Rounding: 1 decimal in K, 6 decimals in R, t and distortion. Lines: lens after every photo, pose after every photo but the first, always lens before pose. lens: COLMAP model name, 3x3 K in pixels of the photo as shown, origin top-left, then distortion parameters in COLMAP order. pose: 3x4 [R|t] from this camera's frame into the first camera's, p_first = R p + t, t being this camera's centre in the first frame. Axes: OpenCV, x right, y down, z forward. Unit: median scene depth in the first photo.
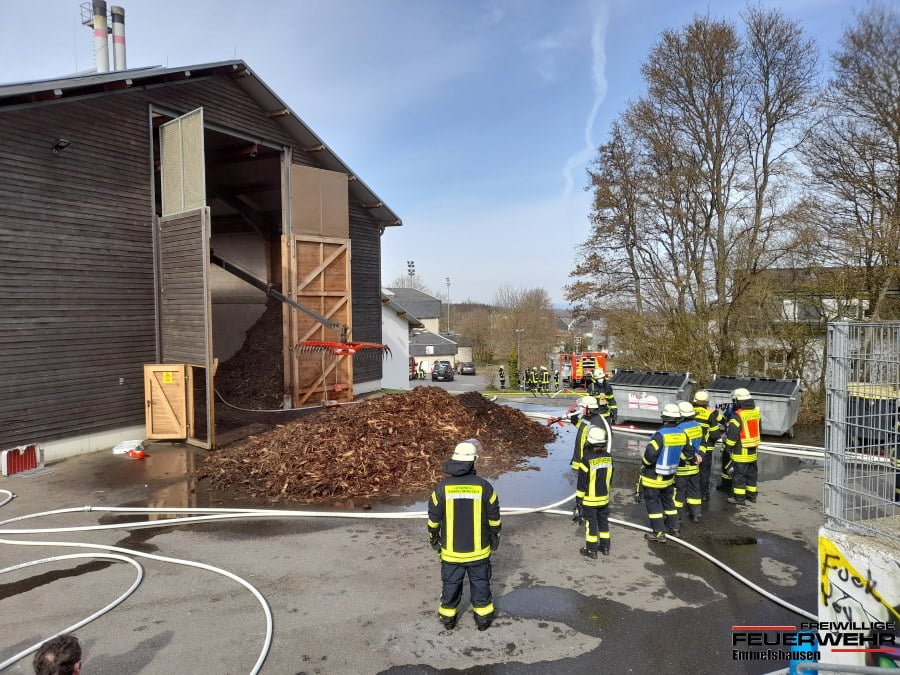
lens RADIAL K [[658.3, 0, 450.2], [0, 658.3, 339.4], [0, 0, 1]] dist [0.014483, -0.001289]
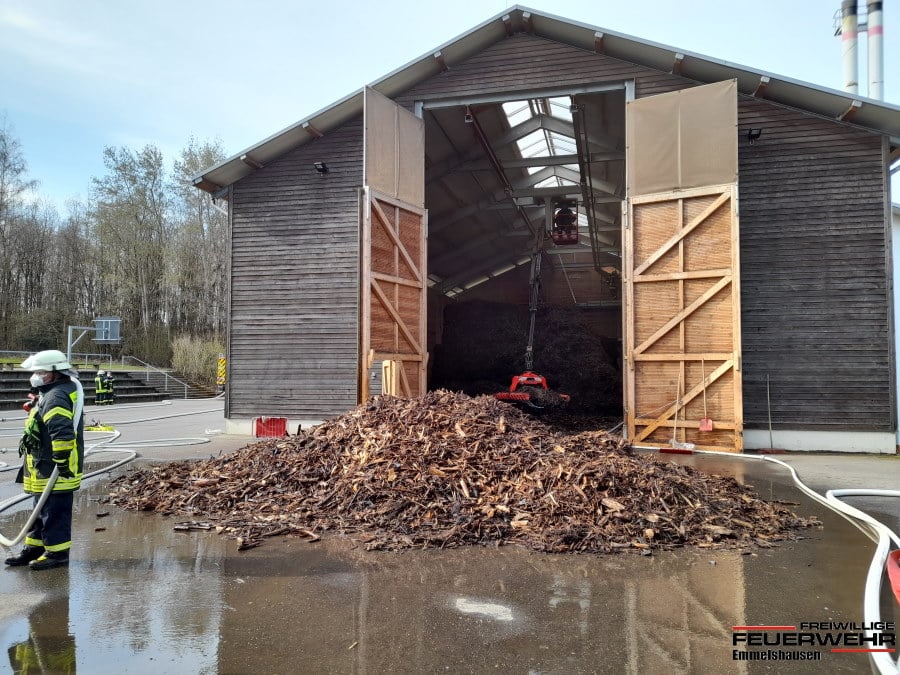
lens RADIAL K [[658.3, 0, 450.8], [0, 658.3, 337.3], [0, 0, 1]] dist [0.014483, -0.001289]
pose [[0.221811, -0.050253, -0.973794, 0.394035], [-0.054824, 0.996449, -0.063910, 0.045947], [0.973547, 0.067564, 0.218268, 0.654717]]
